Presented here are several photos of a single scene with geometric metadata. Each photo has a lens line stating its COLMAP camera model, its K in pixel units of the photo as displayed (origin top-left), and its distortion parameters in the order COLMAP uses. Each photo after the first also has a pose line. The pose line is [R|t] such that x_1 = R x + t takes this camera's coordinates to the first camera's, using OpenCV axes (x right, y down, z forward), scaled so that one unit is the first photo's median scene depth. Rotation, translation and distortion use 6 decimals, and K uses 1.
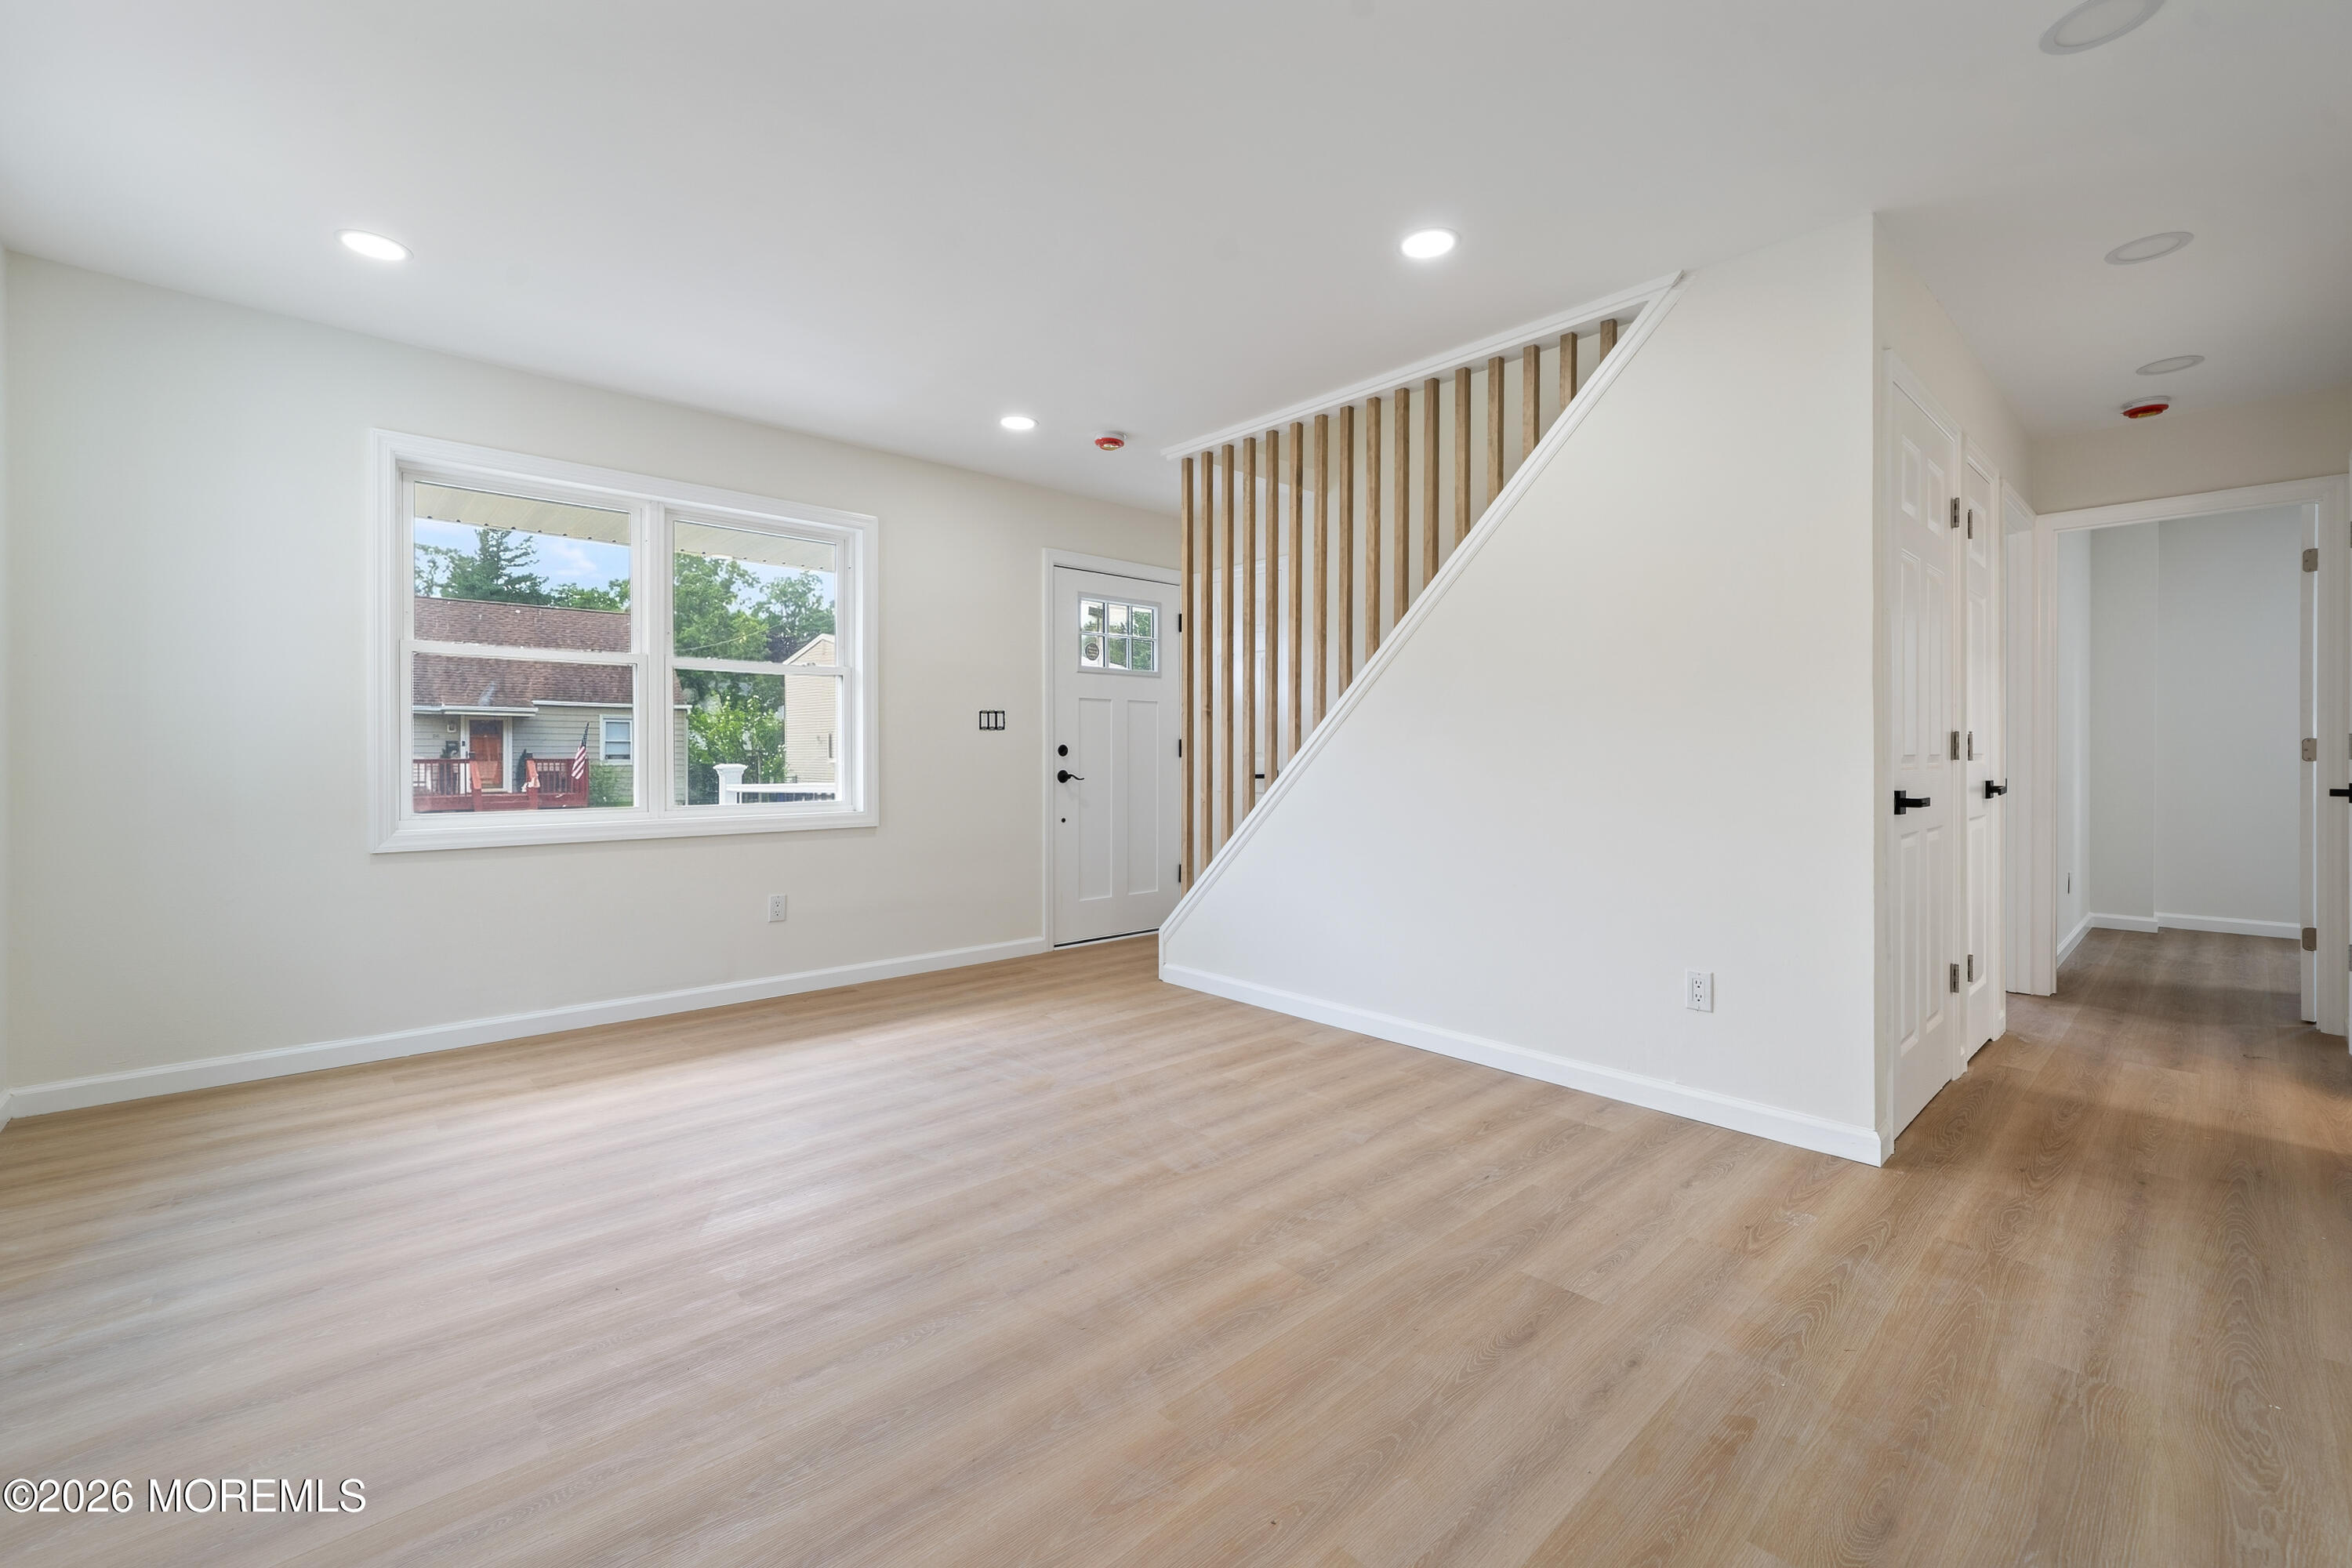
lens RADIAL K [[963.2, 0, 1163.1], [0, 963.2, 781.8], [0, 0, 1]] dist [0.001646, 0.000236]
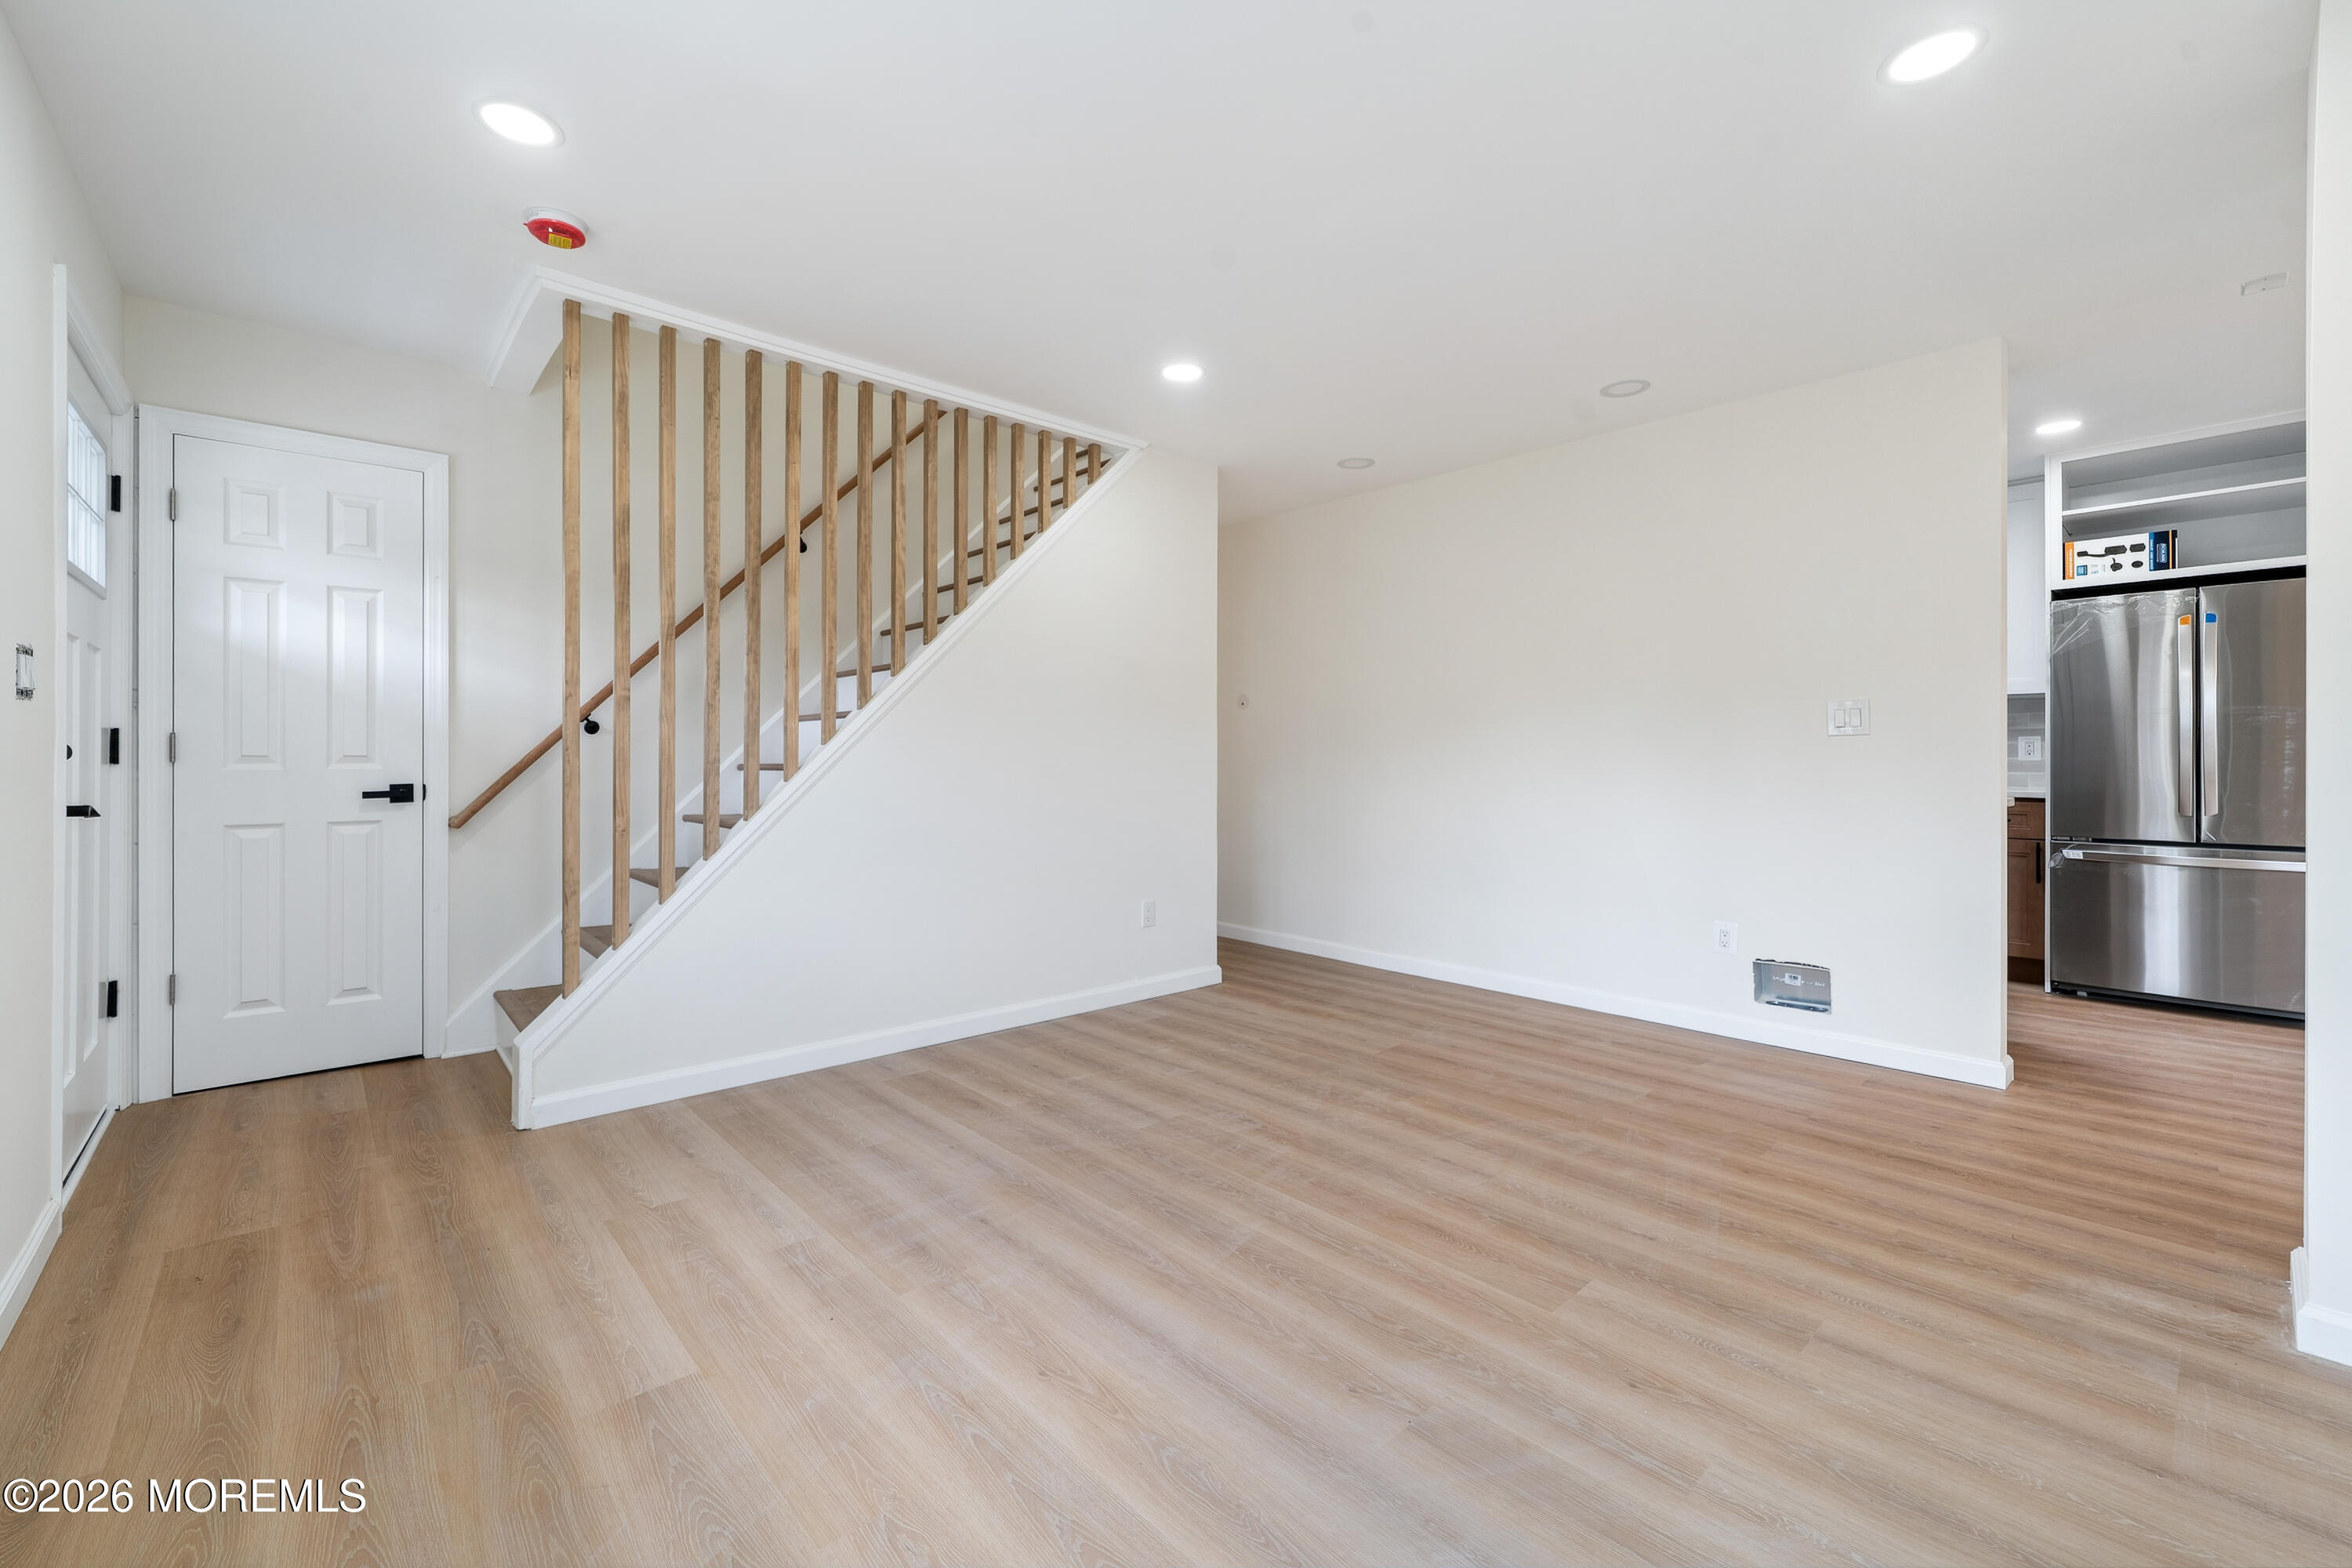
lens RADIAL K [[963.2, 0, 1163.1], [0, 963.2, 781.8], [0, 0, 1]] dist [0.001646, 0.000236]
pose [[0.009850, -0.022860, 0.999690, -1.040652], [0.023449, 0.999469, 0.022624, -0.031608], [-0.999677, 0.023219, 0.010381, 1.012201]]
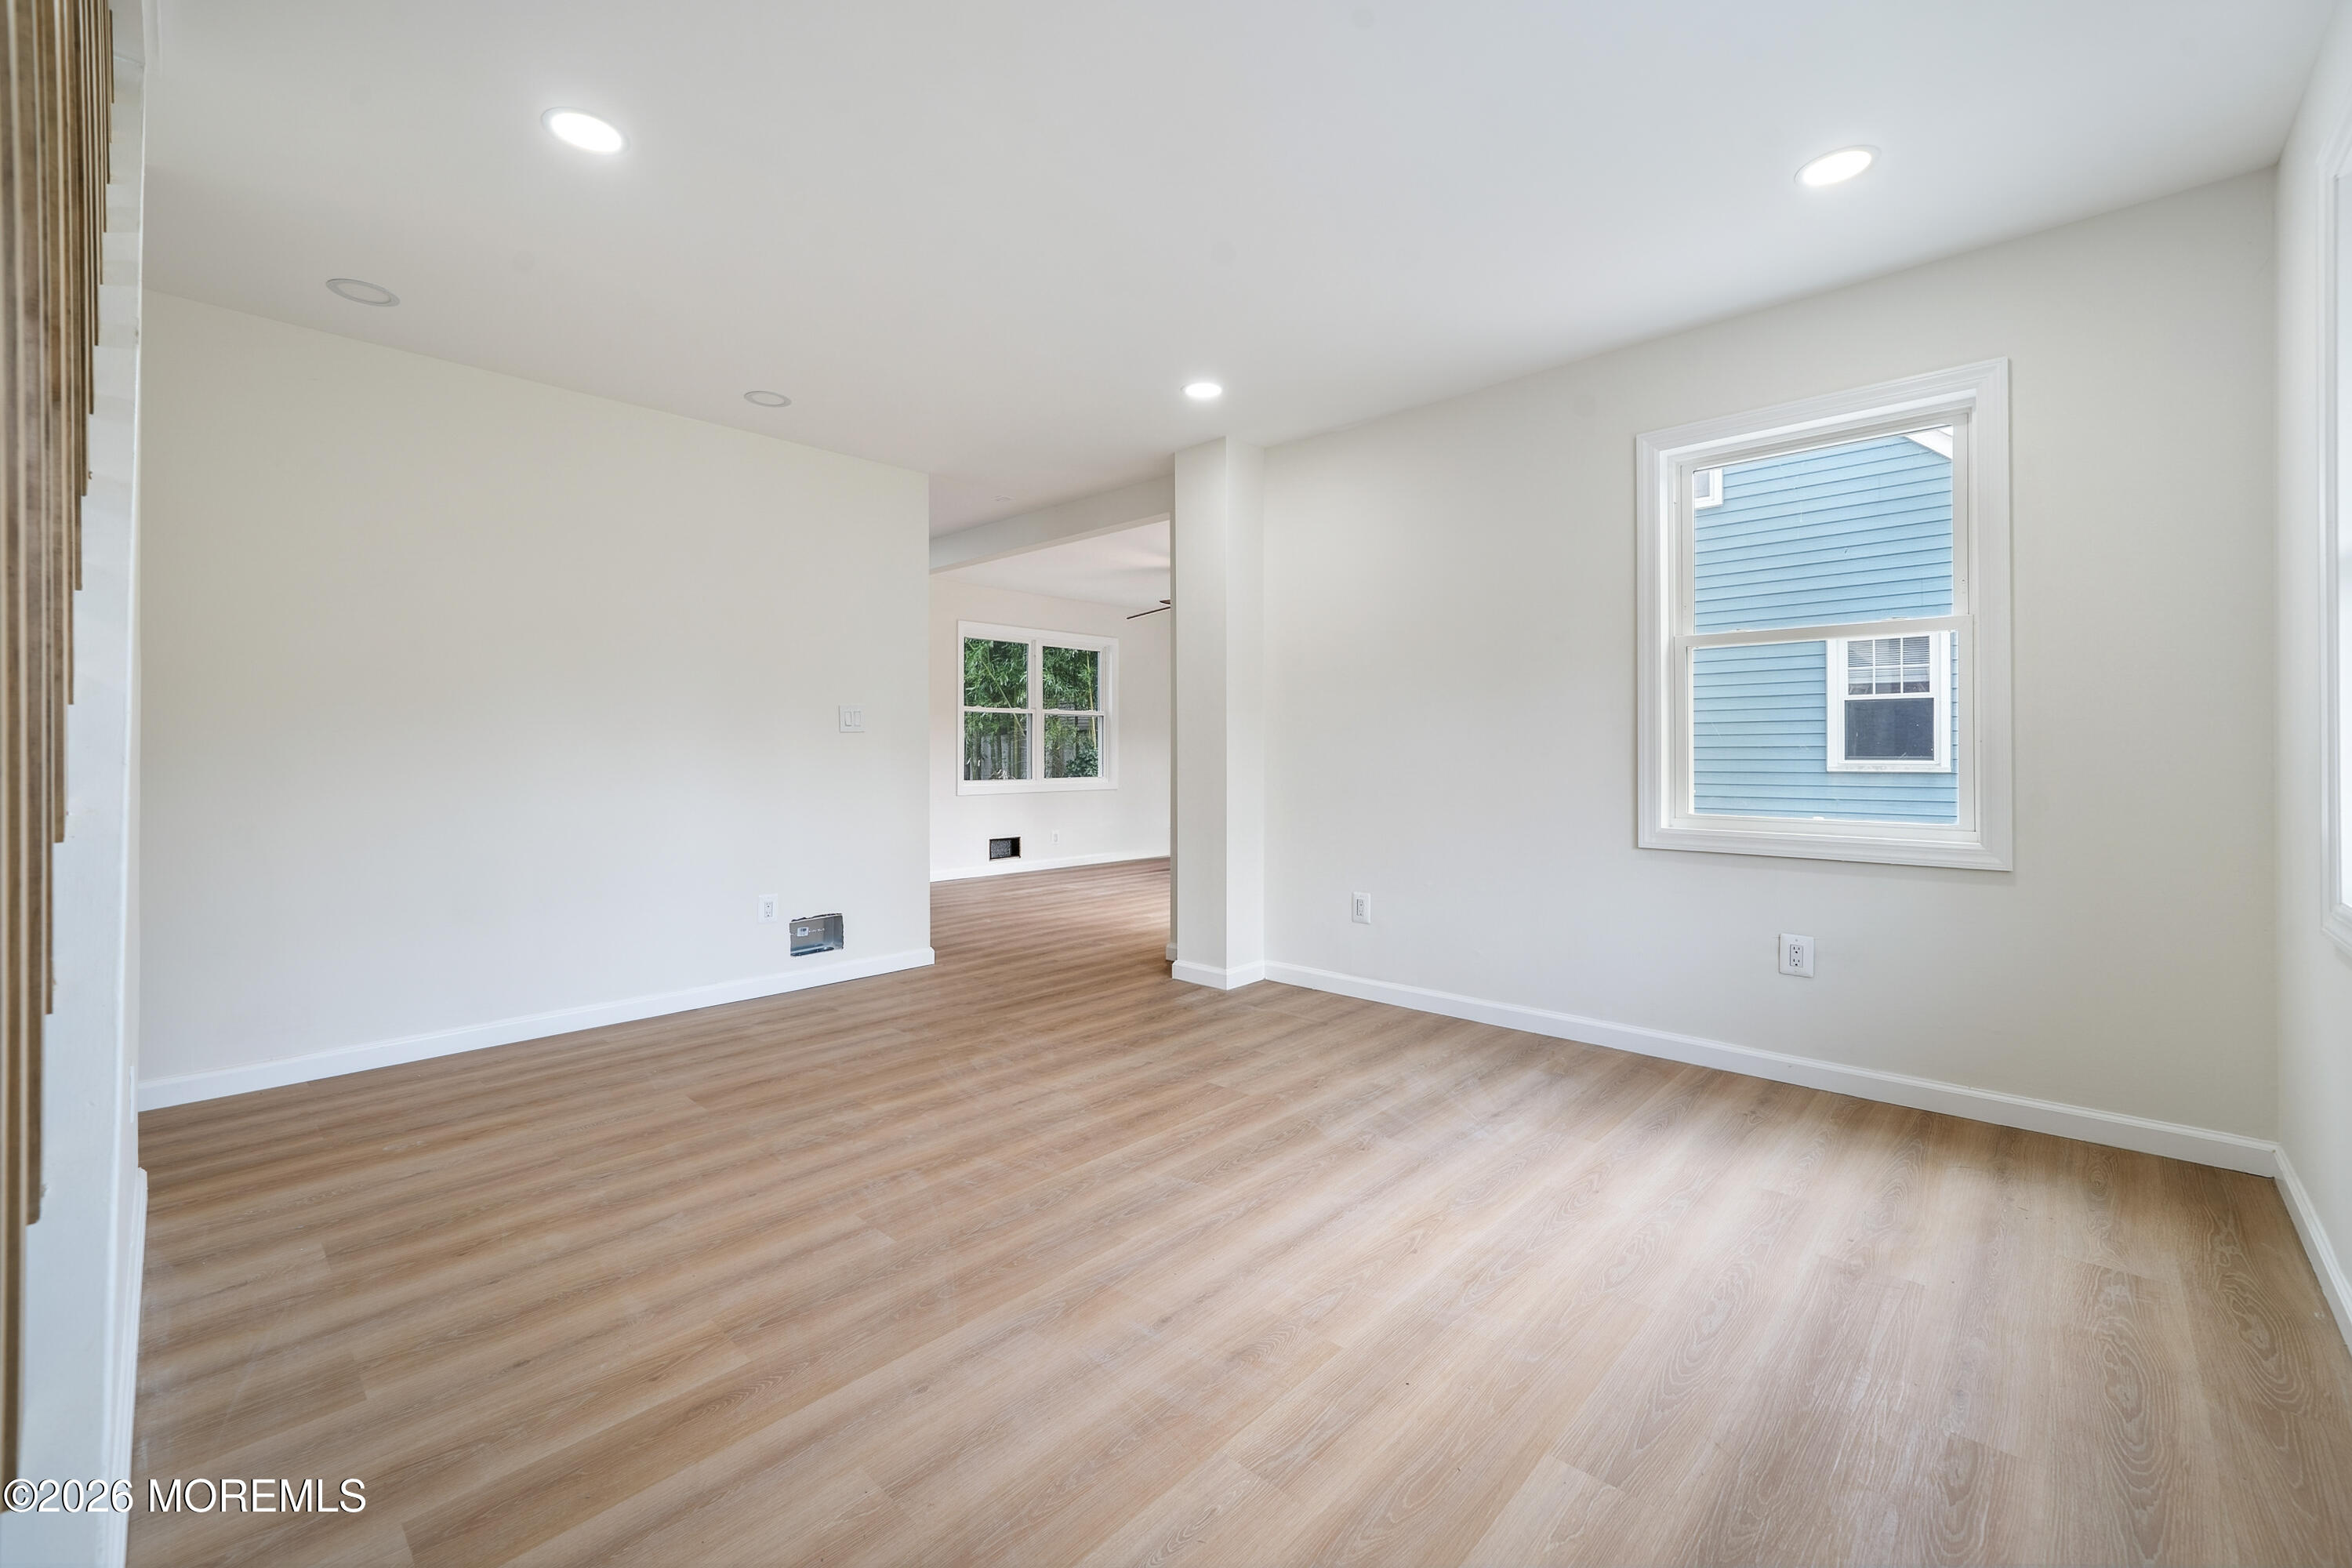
lens RADIAL K [[976.5, 0, 1156.6], [0, 976.5, 759.5], [0, 0, 1]] dist [0.000973, 0.000226]
pose [[-0.997390, 0.002127, -0.072175, -0.150690], [-0.000227, 0.999468, 0.032603, -0.052254], [0.072206, 0.032534, -0.996859, 1.866431]]
